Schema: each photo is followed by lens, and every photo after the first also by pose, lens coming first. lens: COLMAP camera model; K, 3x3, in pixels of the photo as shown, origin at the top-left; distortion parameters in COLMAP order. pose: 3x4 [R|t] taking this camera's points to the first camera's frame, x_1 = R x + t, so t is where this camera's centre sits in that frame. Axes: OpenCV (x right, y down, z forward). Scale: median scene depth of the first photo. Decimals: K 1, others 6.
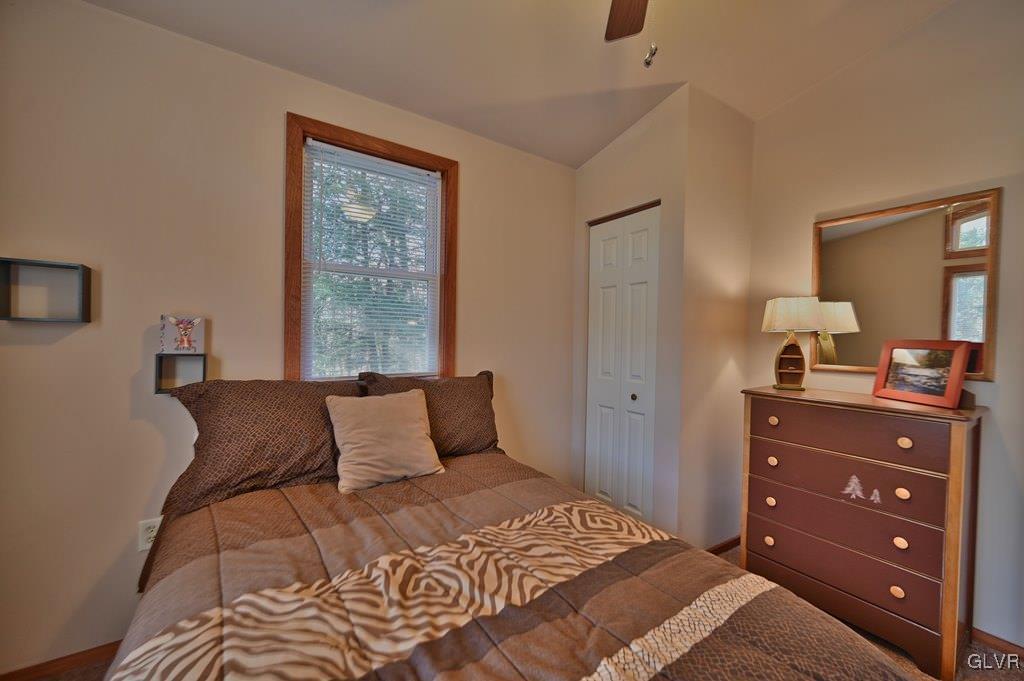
lens RADIAL K [[403.8, 0, 515.2], [0, 403.8, 342.8], [0, 0, 1]] dist [-0.001628, -0.000172]
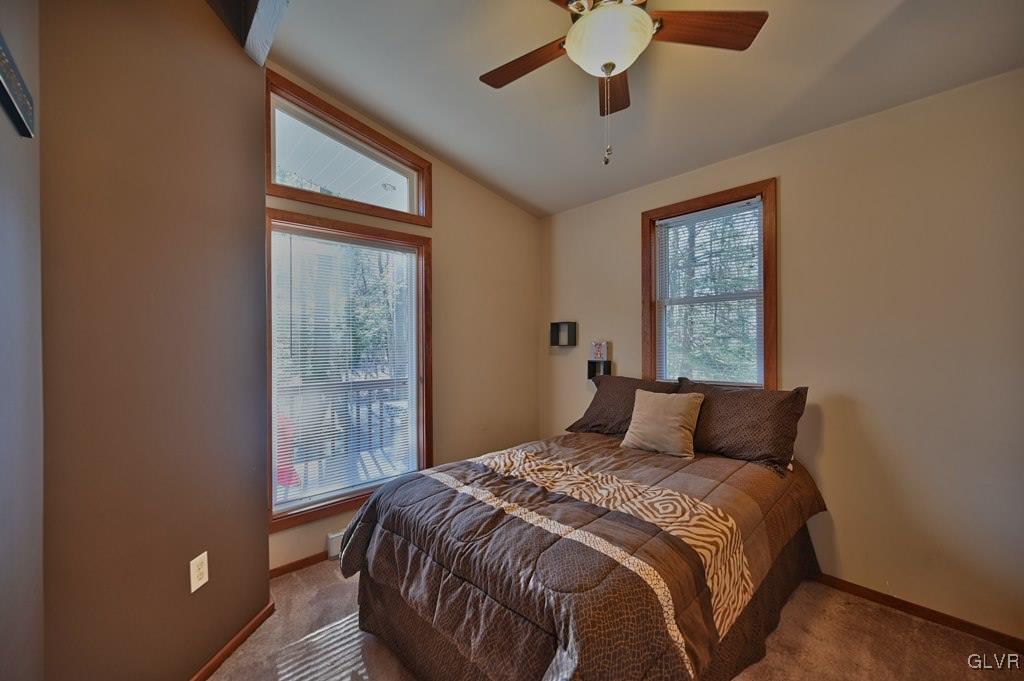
lens RADIAL K [[403.8, 0, 517.7], [0, 403.8, 342.9], [0, 0, 1]] dist [-0.001628, -0.000172]
pose [[0.146121, -0.028958, -0.988843, 1.143682], [-0.011730, 0.999450, -0.031002, 0.006364], [0.989197, 0.016129, 0.145701, 0.338462]]
